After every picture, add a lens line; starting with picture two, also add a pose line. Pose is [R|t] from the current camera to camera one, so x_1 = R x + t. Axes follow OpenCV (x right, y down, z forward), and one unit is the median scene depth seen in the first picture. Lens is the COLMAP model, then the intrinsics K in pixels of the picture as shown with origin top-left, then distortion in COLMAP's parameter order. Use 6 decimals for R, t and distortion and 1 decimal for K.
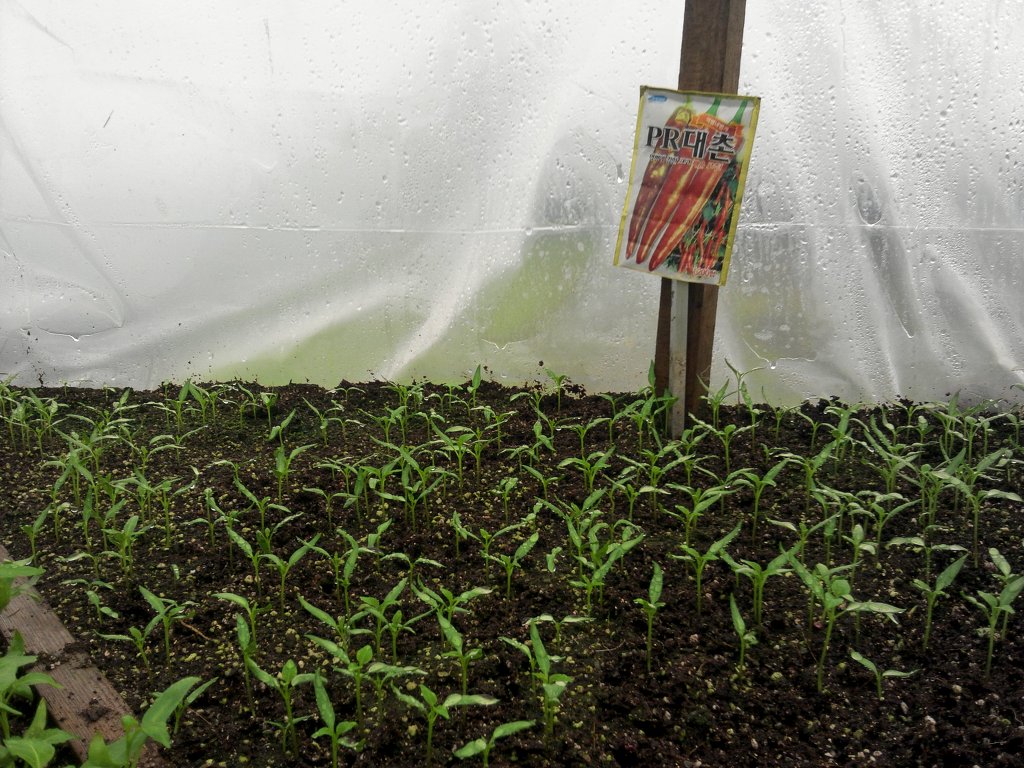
lens RADIAL K [[1033.7, 0, 512.0], [0, 1033.7, 384.0], [0, 0, 1]] dist [0.012628, -0.002764]
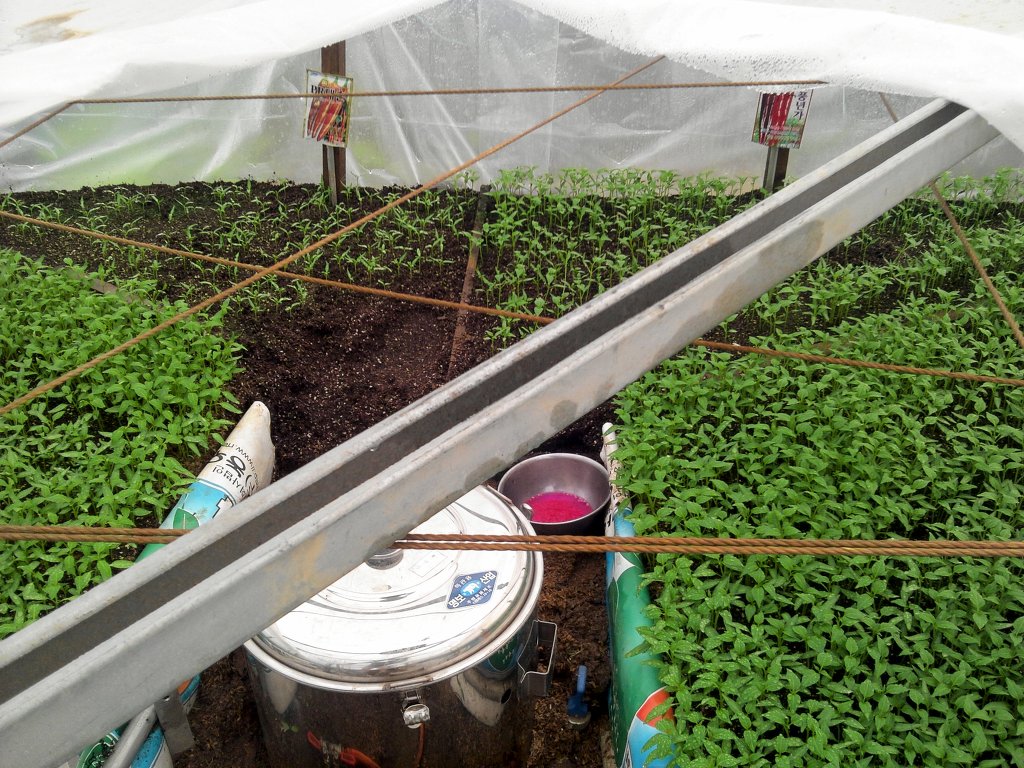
lens RADIAL K [[1033.7, 0, 512.0], [0, 1033.7, 384.0], [0, 0, 1]] dist [0.012628, -0.002764]
pose [[0.955888, -0.128171, 0.264291, -0.161835], [0.034776, 0.942829, 0.331459, -0.382961], [-0.291664, -0.307647, 0.905696, -1.662533]]
